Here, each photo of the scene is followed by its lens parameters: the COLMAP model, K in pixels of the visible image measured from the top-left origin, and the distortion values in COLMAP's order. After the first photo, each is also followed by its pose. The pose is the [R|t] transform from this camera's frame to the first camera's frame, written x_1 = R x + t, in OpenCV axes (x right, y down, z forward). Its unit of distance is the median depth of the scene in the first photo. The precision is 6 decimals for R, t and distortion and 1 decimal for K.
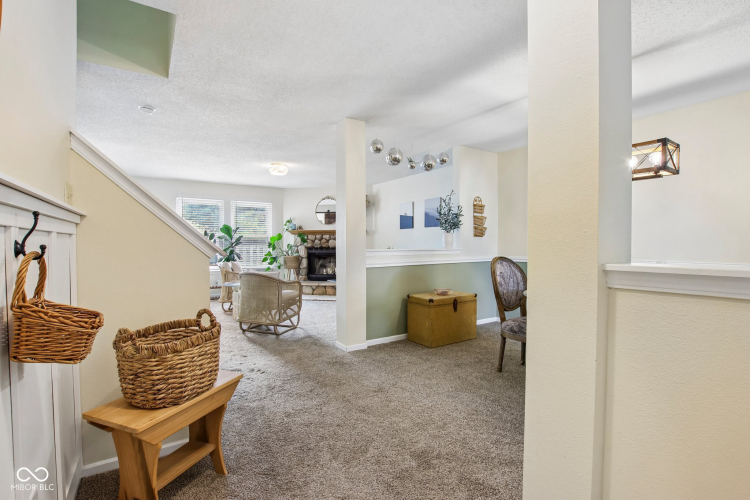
lens RADIAL K [[349.4, 0, 379.7], [0, 349.4, 249.4], [0, 0, 1]] dist [-0.033155, 0.003843]
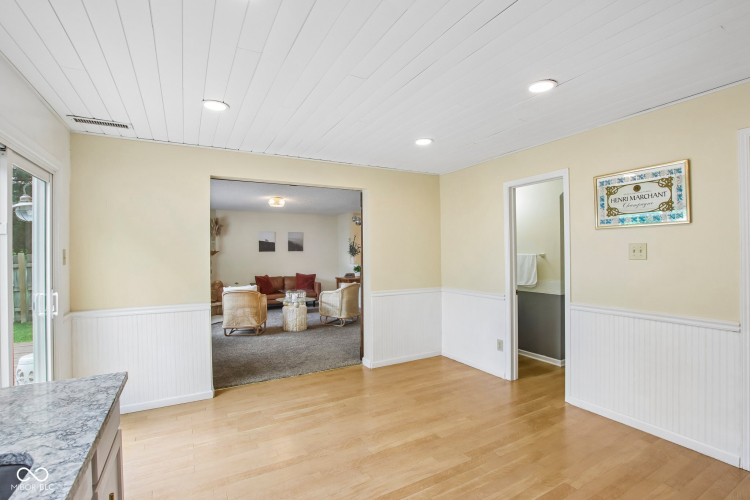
lens RADIAL K [[349.4, 0, 376.8], [0, 349.4, 252.4], [0, 0, 1]] dist [-0.033155, 0.003843]
pose [[0.087462, 0.002123, 0.996166, -1.022558], [0.026662, 0.999635, -0.004471, -0.033395], [-0.995811, 0.026951, 0.087374, 0.409643]]
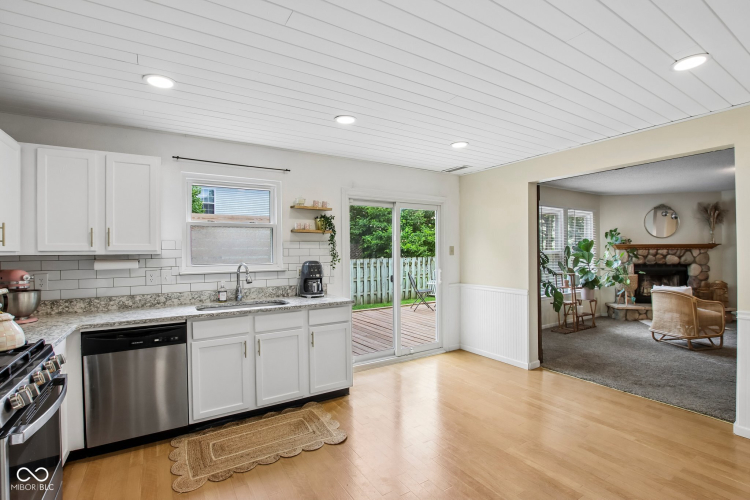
lens RADIAL K [[349.4, 0, 376.0], [0, 349.4, 252.7], [0, 0, 1]] dist [-0.033155, 0.003843]
pose [[0.999403, -0.006867, -0.033850, -0.824579], [0.006497, 0.999918, -0.011023, -0.029115], [0.033923, 0.010797, 0.999366, 0.142639]]
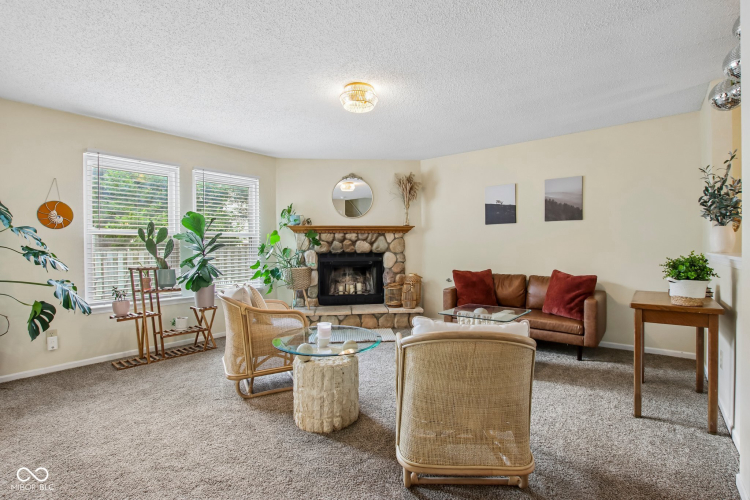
lens RADIAL K [[349.4, 0, 378.9], [0, 349.4, 250.9], [0, 0, 1]] dist [-0.033155, 0.003843]
pose [[0.954317, -0.009696, 0.298639, -0.296871], [0.011840, 0.999915, -0.005370, -0.005467], [-0.298561, 0.008661, 0.954351, 0.372993]]
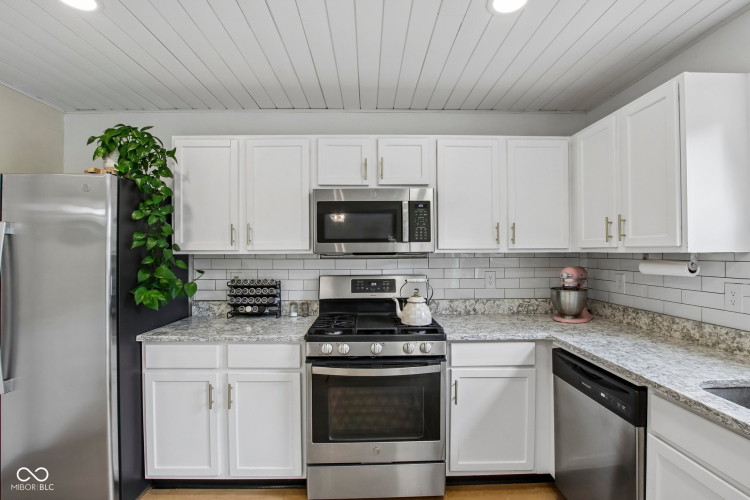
lens RADIAL K [[349.4, 0, 375.7], [0, 349.4, 250.8], [0, 0, 1]] dist [-0.033155, 0.003843]
pose [[-0.536280, 0.001992, -0.844038, -0.808727], [-0.008652, 0.999932, 0.007857, -0.034102], [0.843996, 0.011516, -0.536226, 0.434986]]
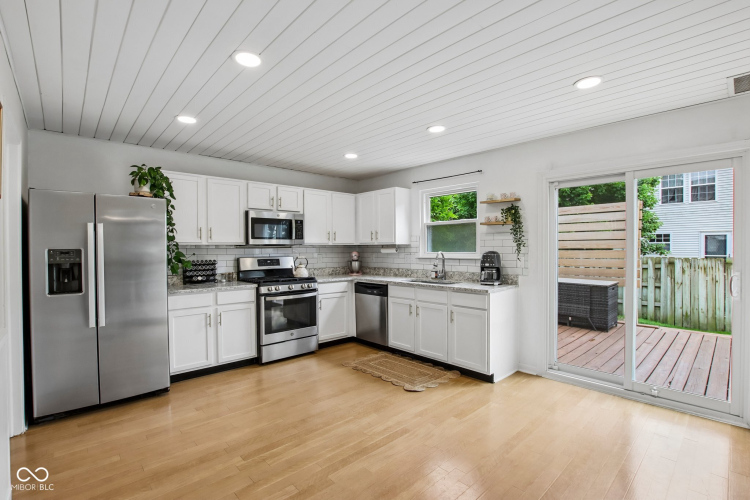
lens RADIAL K [[349.4, 0, 377.1], [0, 349.4, 250.6], [0, 0, 1]] dist [-0.033155, 0.003843]
pose [[0.156966, 0.009622, -0.987557, -0.477219], [-0.011929, 0.999898, 0.007846, -0.026806], [0.987532, 0.010549, 0.157065, 0.354939]]
